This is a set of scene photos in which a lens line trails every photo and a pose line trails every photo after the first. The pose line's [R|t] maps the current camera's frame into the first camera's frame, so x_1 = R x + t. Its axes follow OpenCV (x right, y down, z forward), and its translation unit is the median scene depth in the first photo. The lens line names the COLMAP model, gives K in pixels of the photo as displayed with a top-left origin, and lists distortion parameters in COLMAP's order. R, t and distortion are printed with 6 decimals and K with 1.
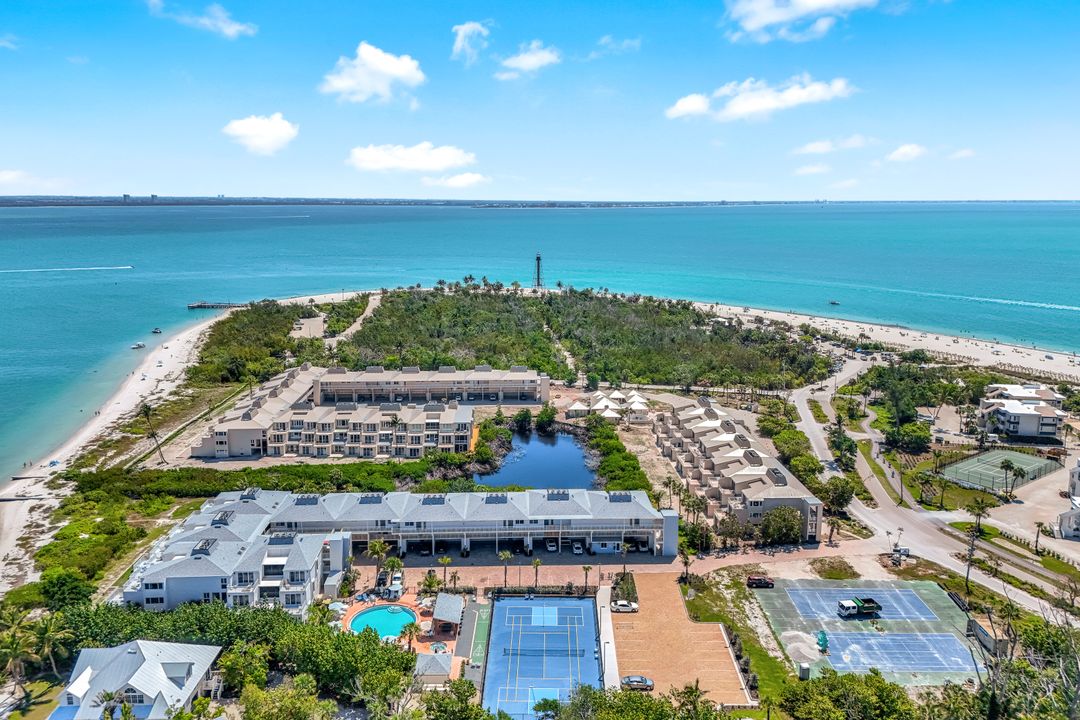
lens RADIAL K [[786.6, 0, 540.0], [0, 786.6, 360.0], [0, 0, 1]] dist [-0.003868, -0.000342]
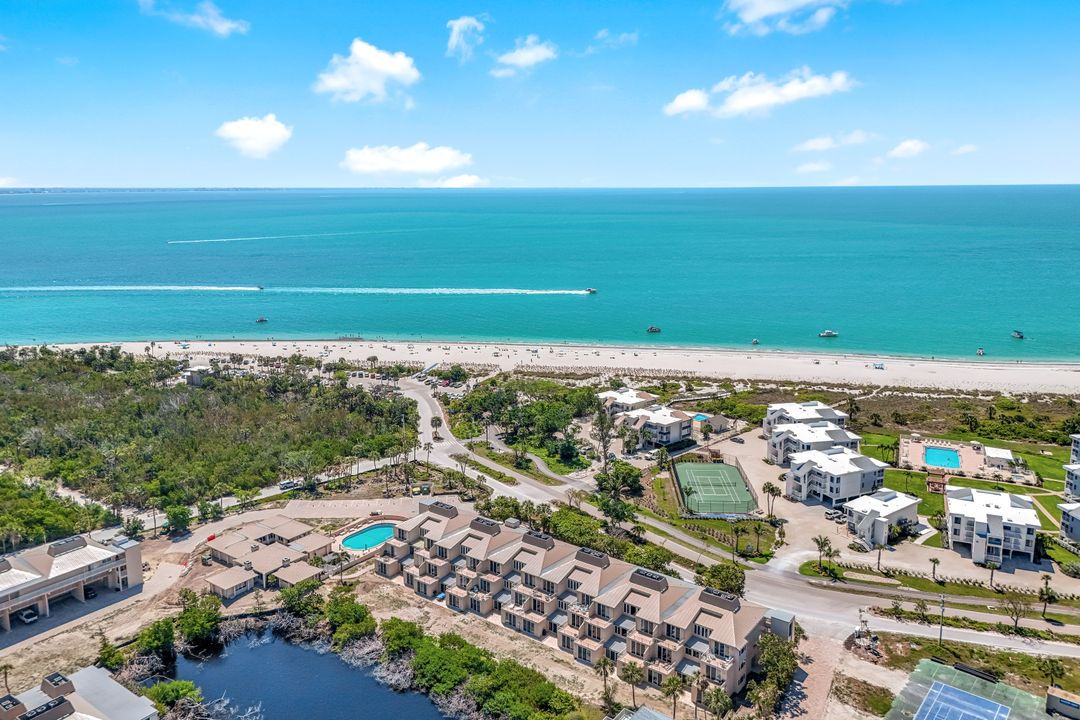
lens RADIAL K [[786.6, 0, 540.0], [0, 786.6, 360.0], [0, 0, 1]] dist [-0.003868, -0.000342]
pose [[0.628245, -0.154927, 0.762434, -0.238000], [0.155036, 0.985248, 0.072454, -0.108839], [-0.762412, 0.072686, 0.642996, 0.486776]]
